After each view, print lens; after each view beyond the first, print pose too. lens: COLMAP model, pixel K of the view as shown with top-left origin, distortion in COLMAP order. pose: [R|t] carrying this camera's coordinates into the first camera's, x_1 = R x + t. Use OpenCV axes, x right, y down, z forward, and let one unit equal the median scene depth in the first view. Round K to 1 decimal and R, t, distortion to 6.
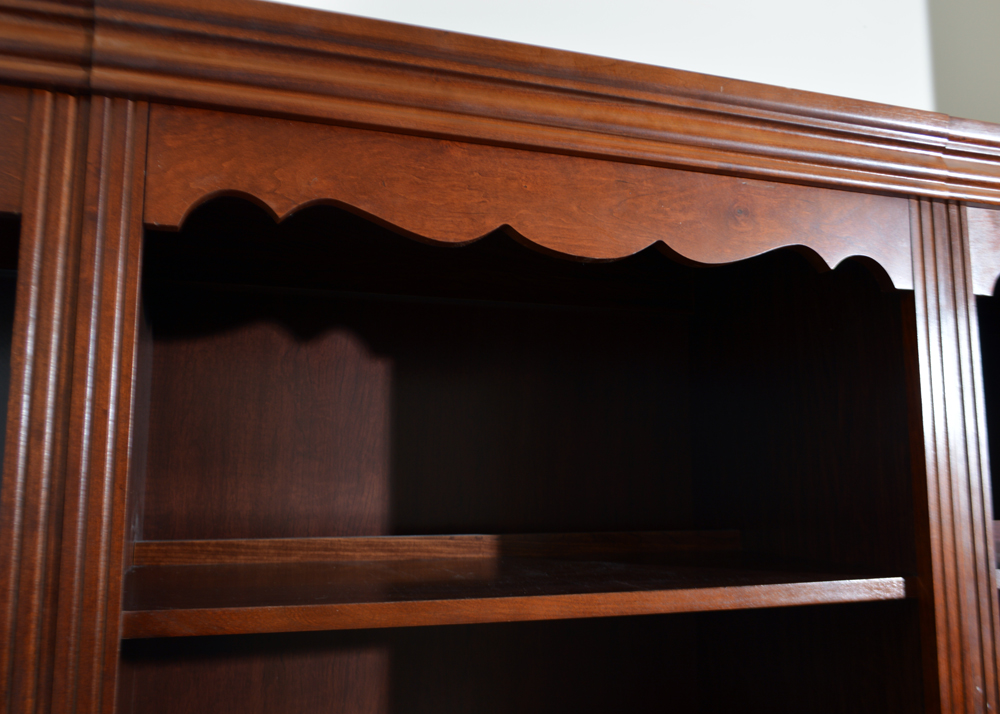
lens RADIAL K [[862.3, 0, 499.7], [0, 862.3, 360.2], [0, 0, 1]] dist [-0.003992, 0.001407]
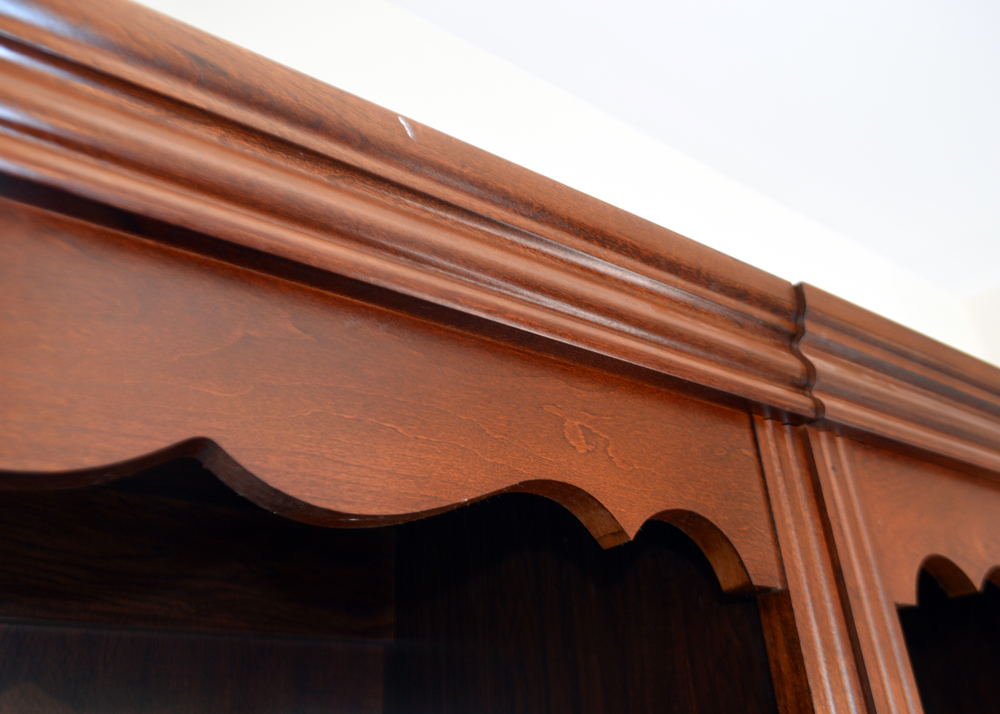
lens RADIAL K [[833.1, 0, 498.3], [0, 833.1, 359.1], [0, 0, 1]] dist [-0.012158, 0.002409]
pose [[0.958138, 0.087146, 0.272721, -0.939444], [0.016887, 0.933690, -0.357683, -0.106163], [-0.285808, 0.347316, 0.893133, 0.404955]]
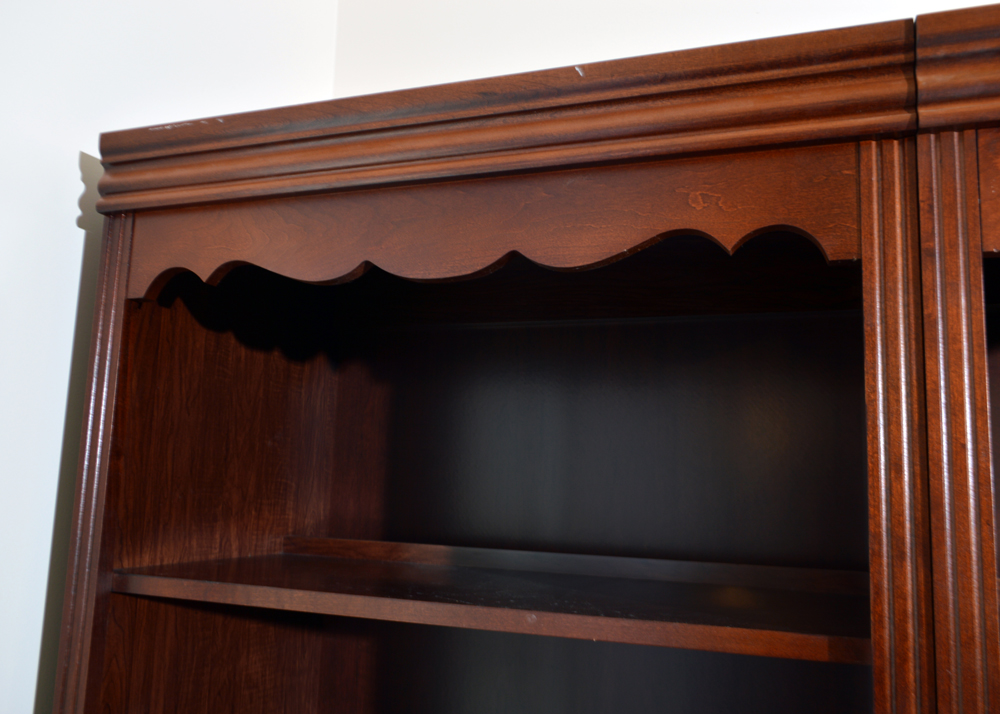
lens RADIAL K [[862.3, 0, 499.7], [0, 862.3, 360.2], [0, 0, 1]] dist [-0.003992, 0.001407]
pose [[0.783566, -0.065098, -0.617889, -0.247892], [0.048151, 0.997867, -0.044068, -0.019750], [0.619440, 0.004778, 0.785030, -0.107554]]
